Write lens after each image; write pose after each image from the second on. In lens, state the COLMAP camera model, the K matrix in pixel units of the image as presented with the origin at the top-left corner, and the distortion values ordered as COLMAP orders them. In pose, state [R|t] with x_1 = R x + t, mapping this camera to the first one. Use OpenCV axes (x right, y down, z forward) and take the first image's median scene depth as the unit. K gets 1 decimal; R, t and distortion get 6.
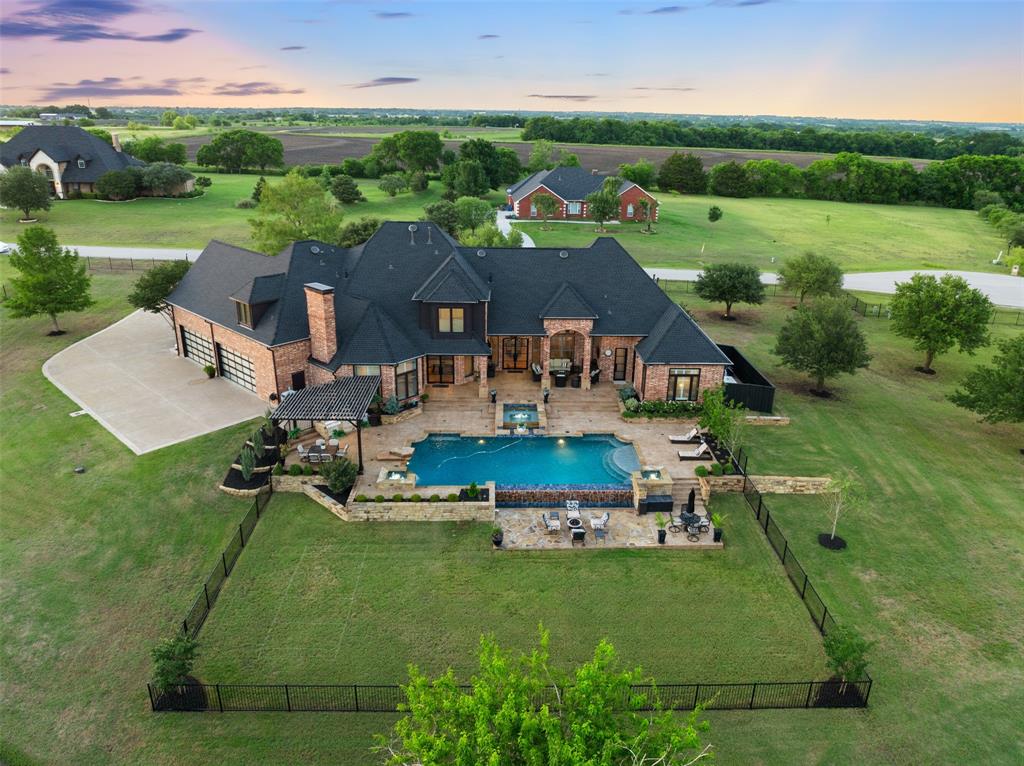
lens RADIAL K [[720.5, 0, 517.2], [0, 720.5, 378.5], [0, 0, 1]] dist [-0.035659, 0.005224]
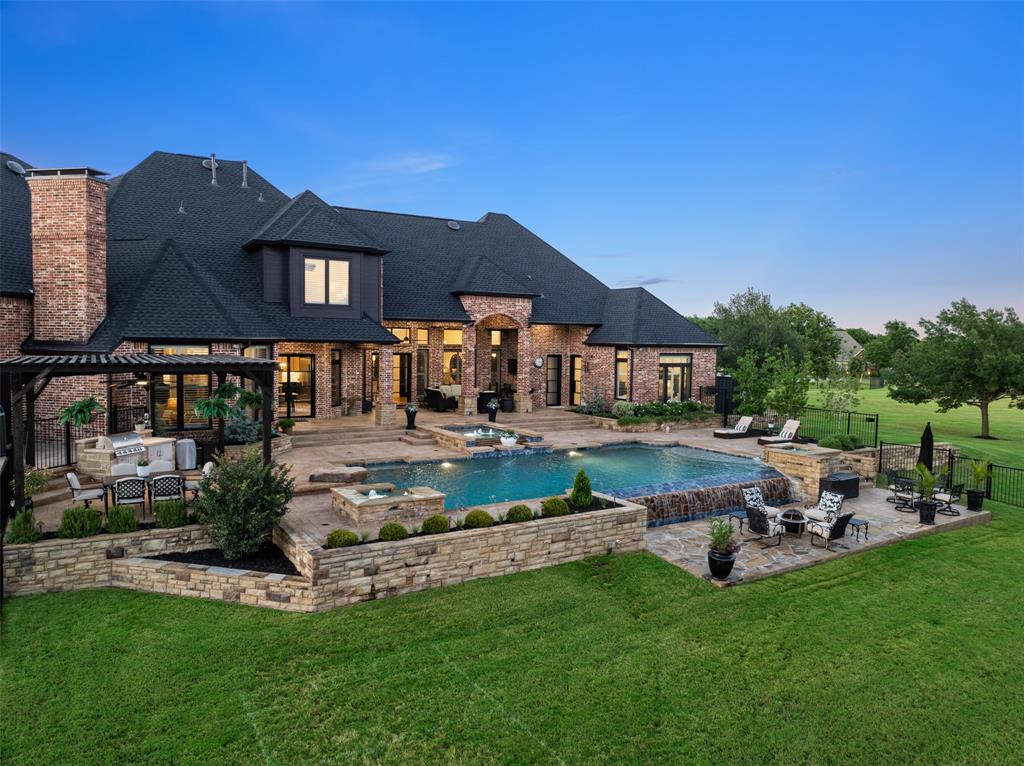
lens RADIAL K [[720.5, 0, 517.2], [0, 720.5, 378.5], [0, 0, 1]] dist [-0.035659, 0.005224]
pose [[0.864283, -0.031858, 0.501996, -0.265778], [0.175487, 0.954385, -0.241566, 0.160690], [-0.471402, 0.296875, 0.830449, 0.540491]]
